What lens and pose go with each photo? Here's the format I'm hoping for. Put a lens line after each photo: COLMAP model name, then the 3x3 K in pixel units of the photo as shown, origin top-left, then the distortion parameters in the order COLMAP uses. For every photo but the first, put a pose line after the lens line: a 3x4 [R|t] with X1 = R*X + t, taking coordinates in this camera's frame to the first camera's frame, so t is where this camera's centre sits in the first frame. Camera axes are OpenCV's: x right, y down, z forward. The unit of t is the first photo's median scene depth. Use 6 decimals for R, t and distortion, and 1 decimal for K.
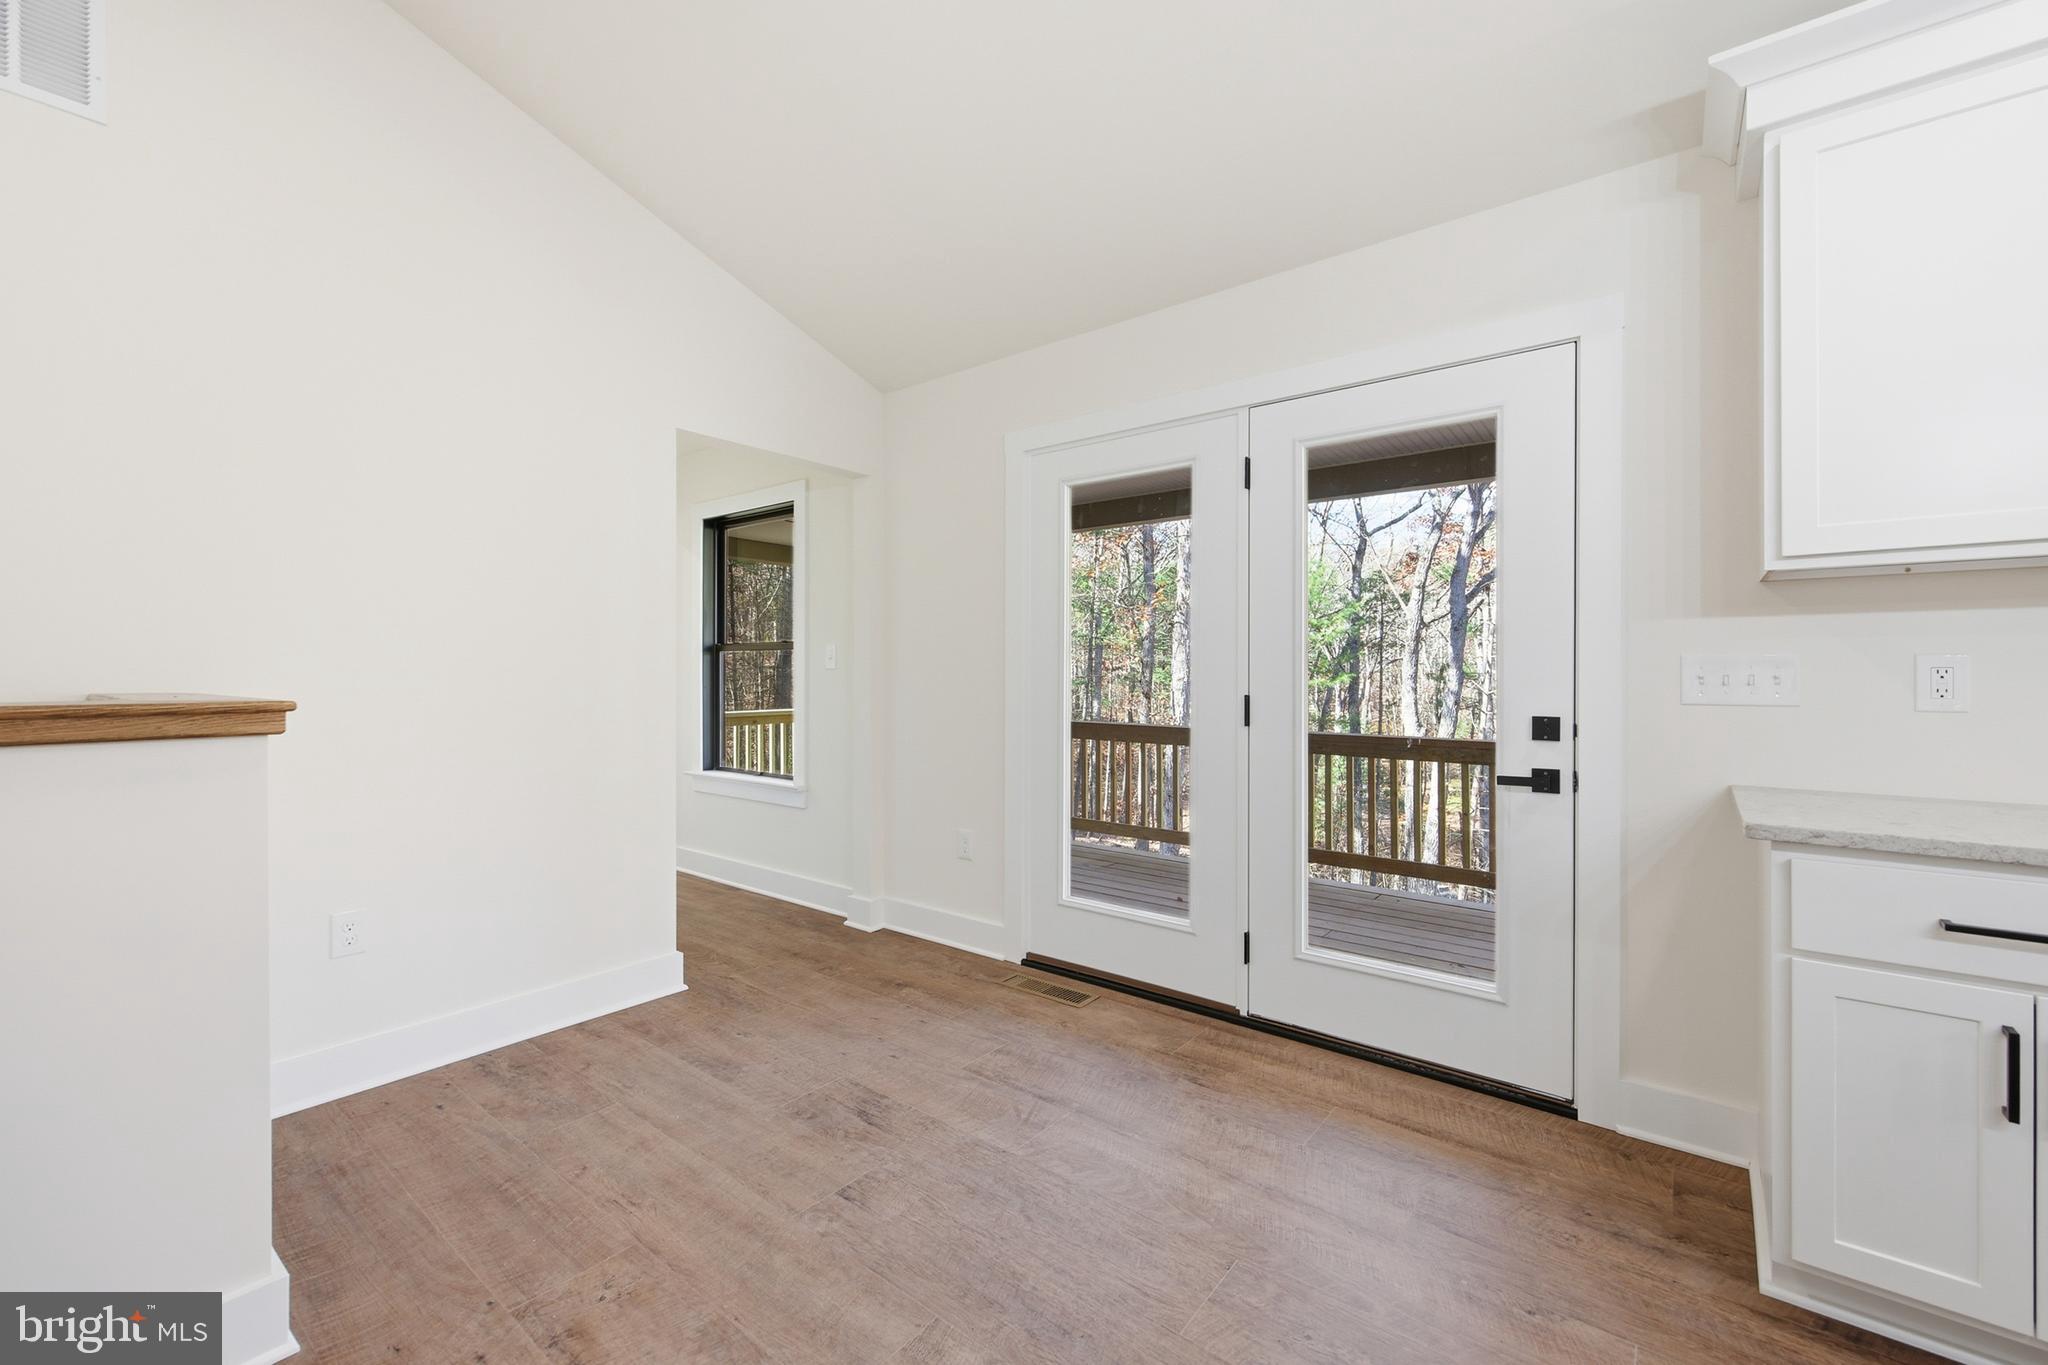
lens RADIAL K [[830.9, 0, 1026.3], [0, 830.9, 673.7], [0, 0, 1]] dist [-0.001096, 0.000067]
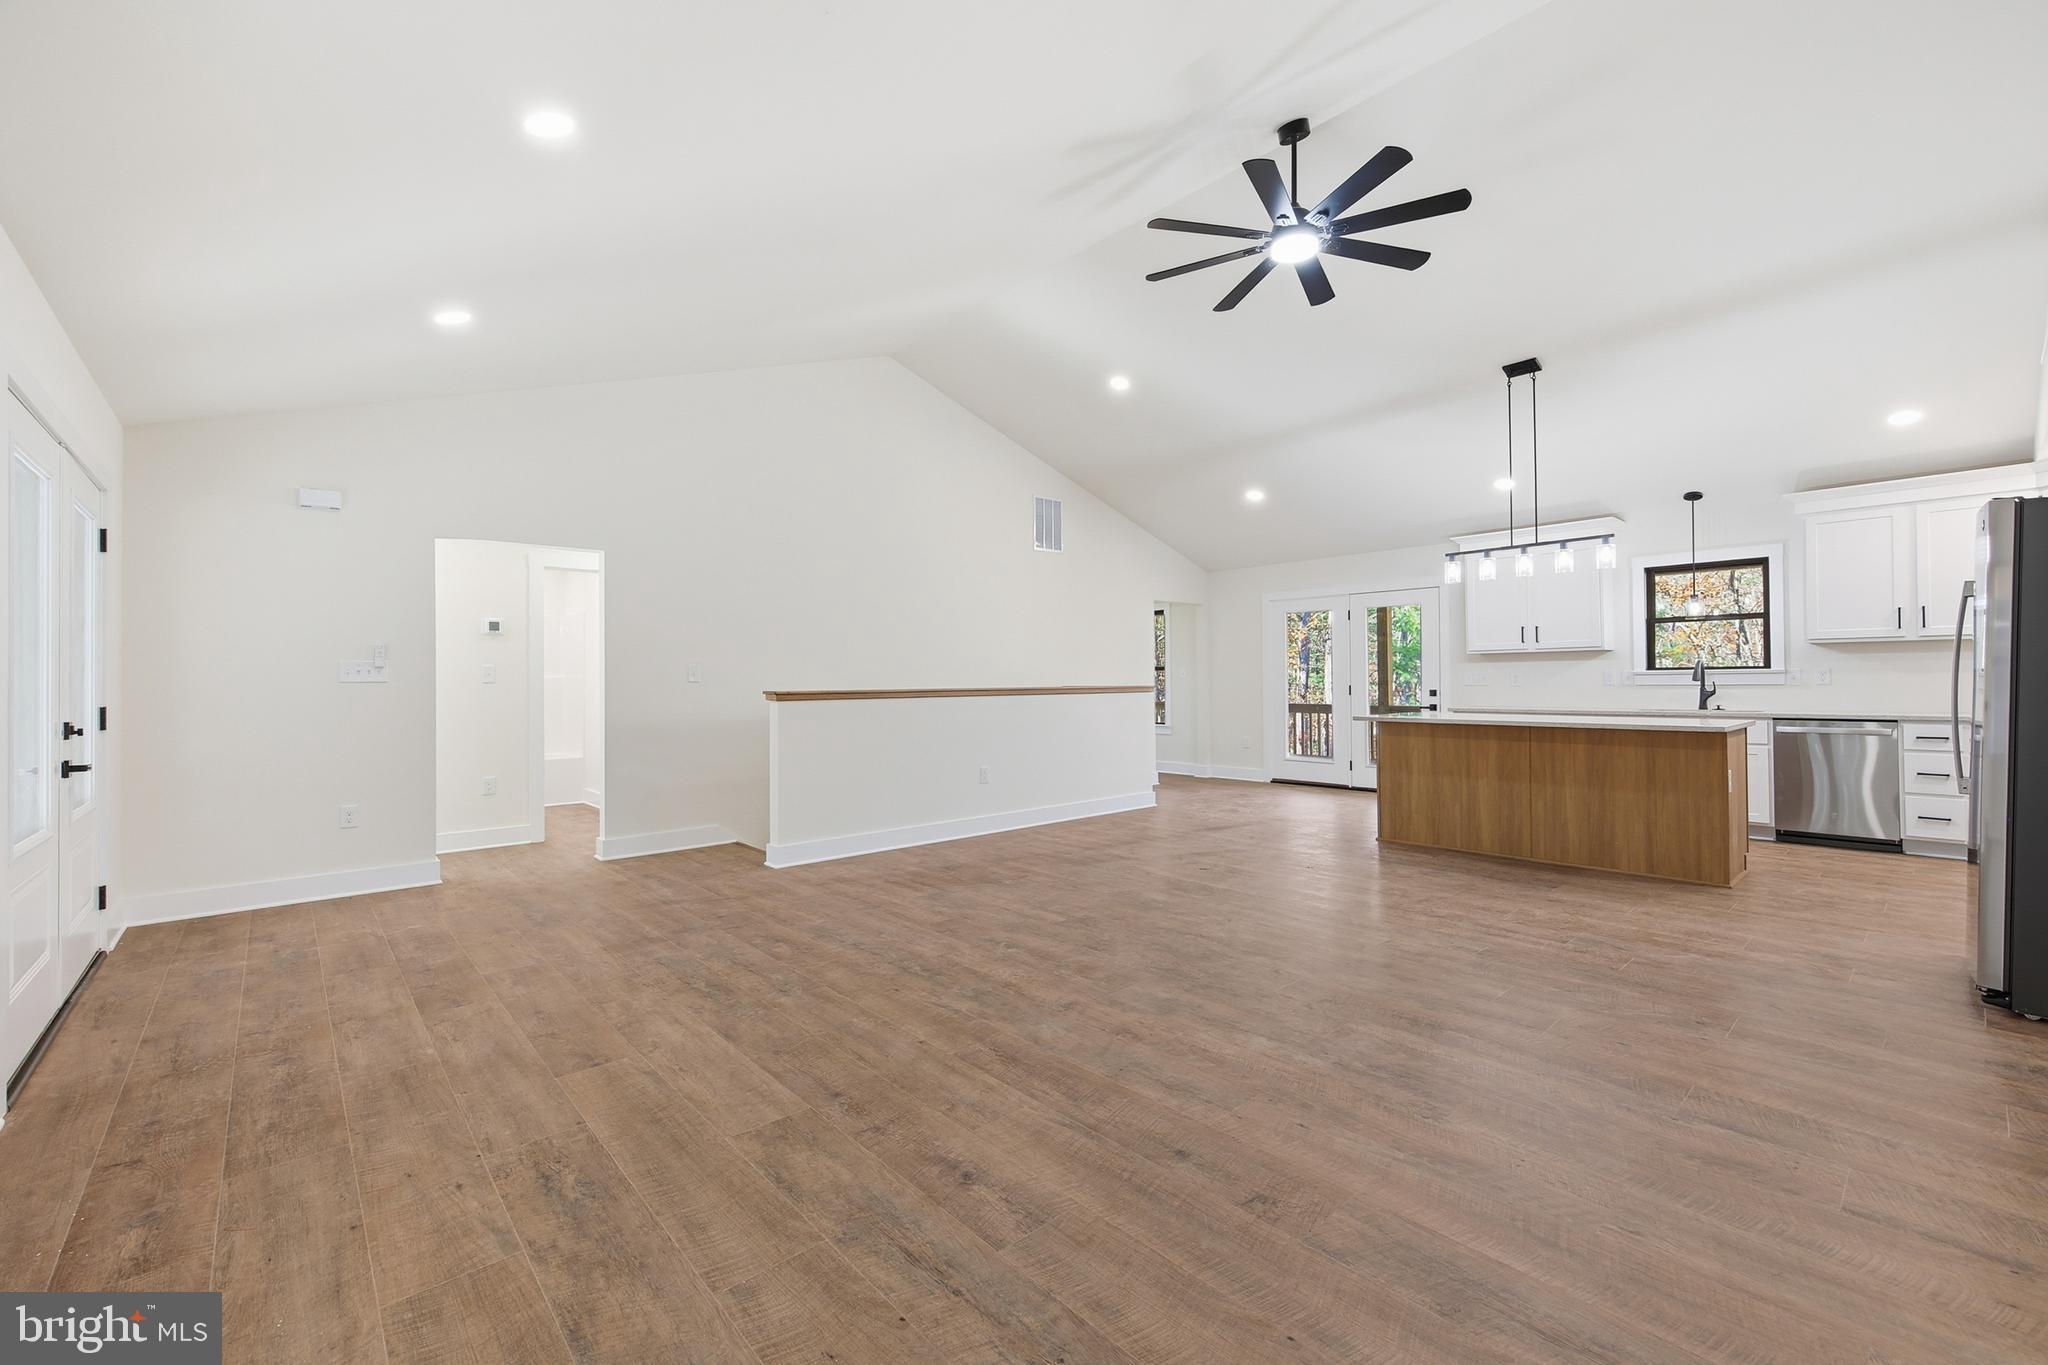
lens RADIAL K [[830.9, 0, 1026.3], [0, 830.9, 673.7], [0, 0, 1]] dist [-0.001096, 0.000067]
pose [[0.985519, -0.007329, -0.169409, -0.531692], [0.006083, 0.999950, -0.007876, 0.000430], [0.169459, 0.006731, 0.985514, -3.010845]]
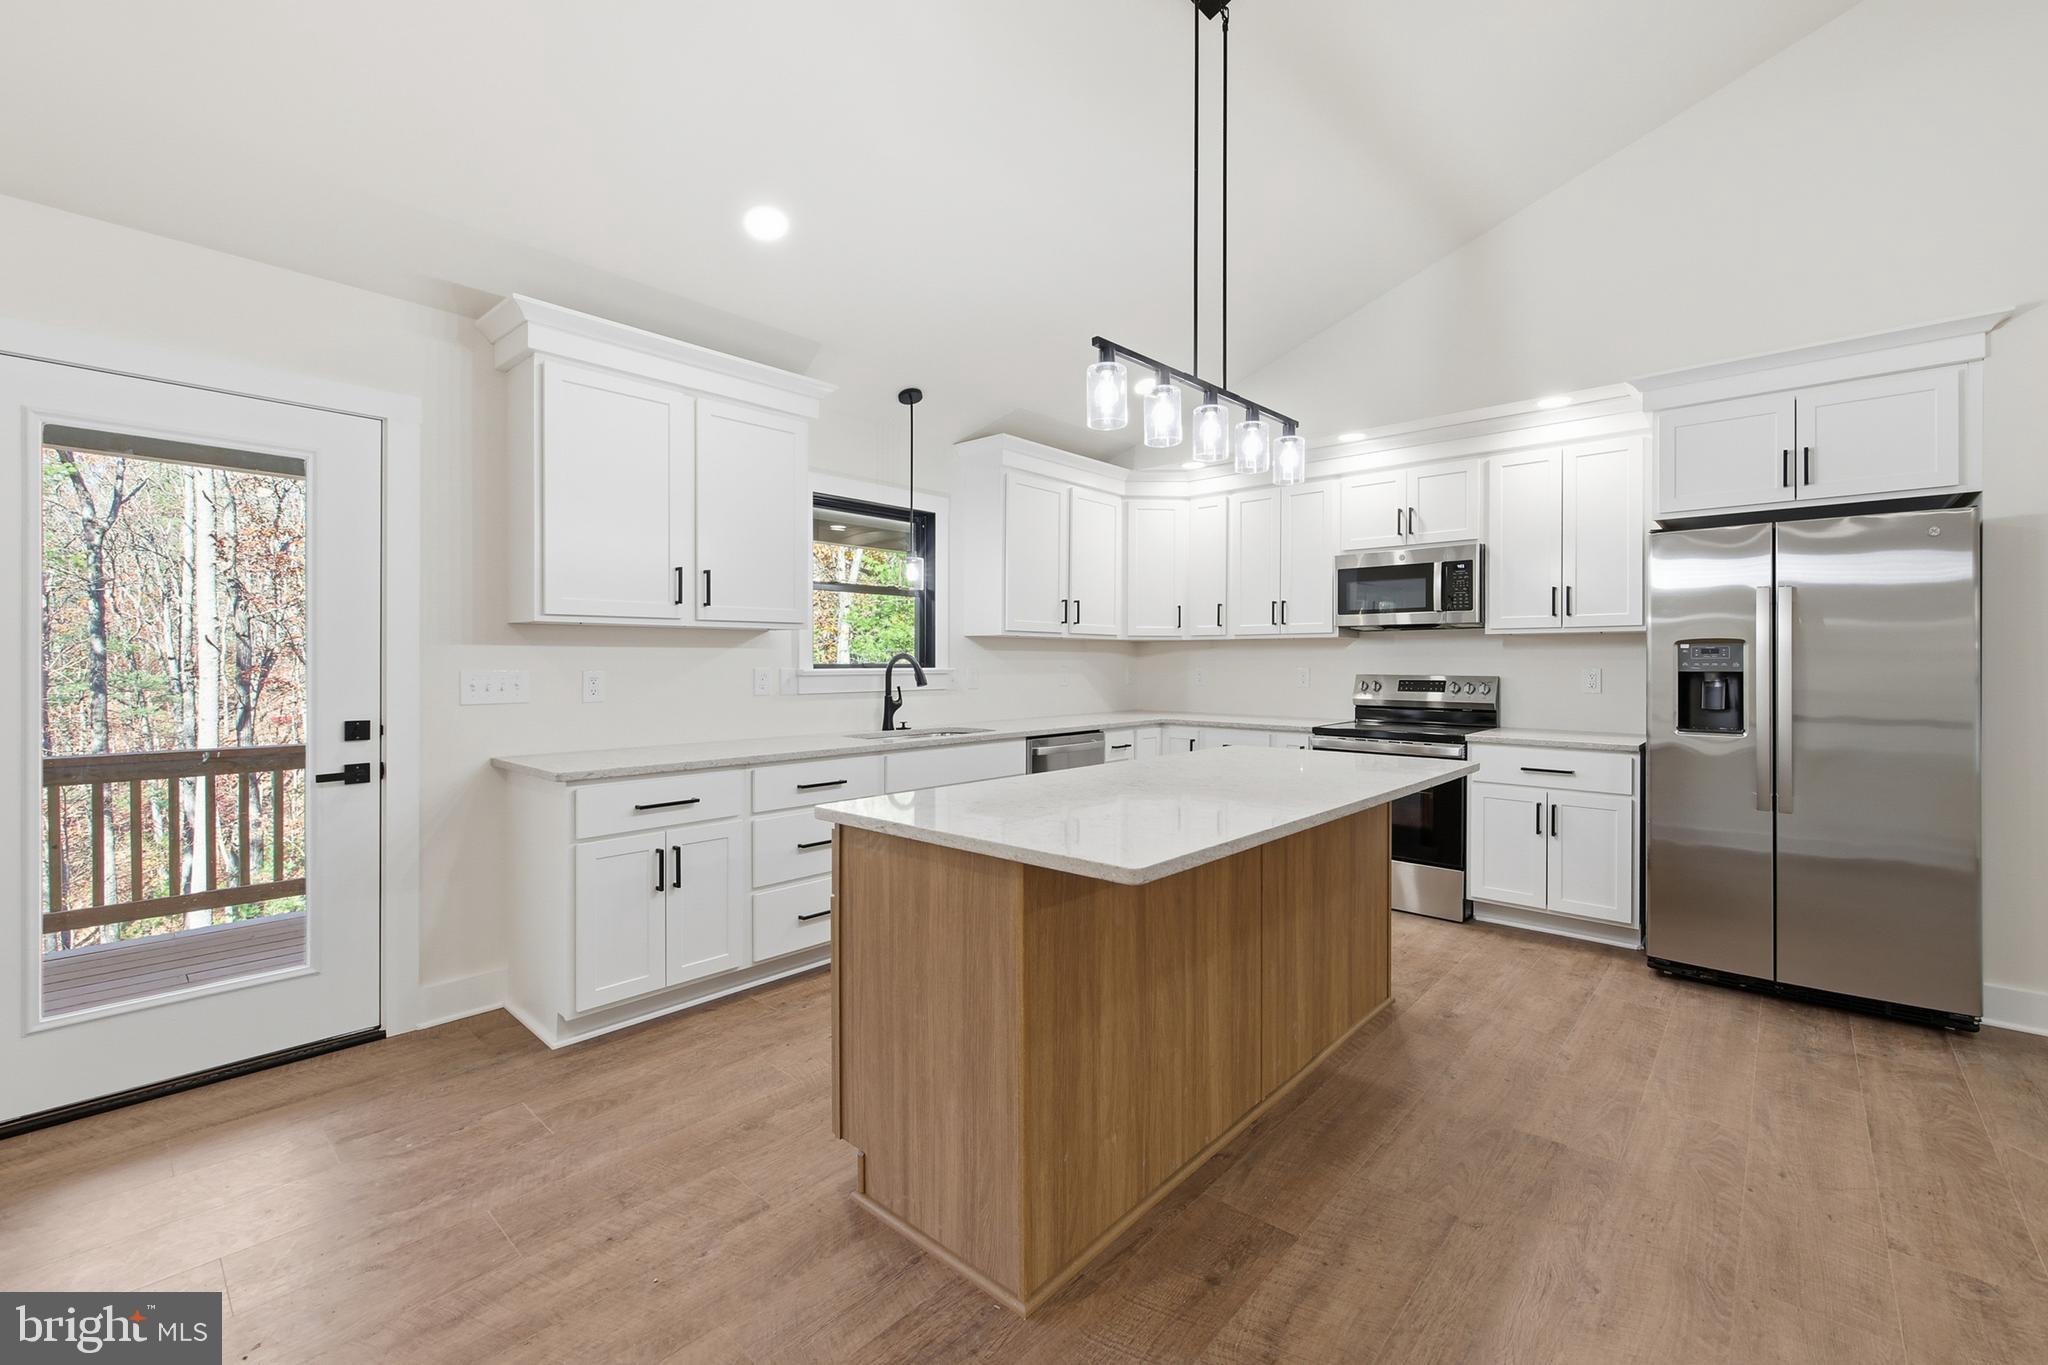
lens RADIAL K [[857.6, 0, 1045.7], [0, 857.6, 658.3], [0, 0, 1]] dist [0.001510, -0.000050]
pose [[0.049503, 0.007104, 0.998749, -0.609461], [-0.000492, 0.999975, -0.007088, -0.032466], [-0.998774, -0.000140, 0.049505, -0.070292]]
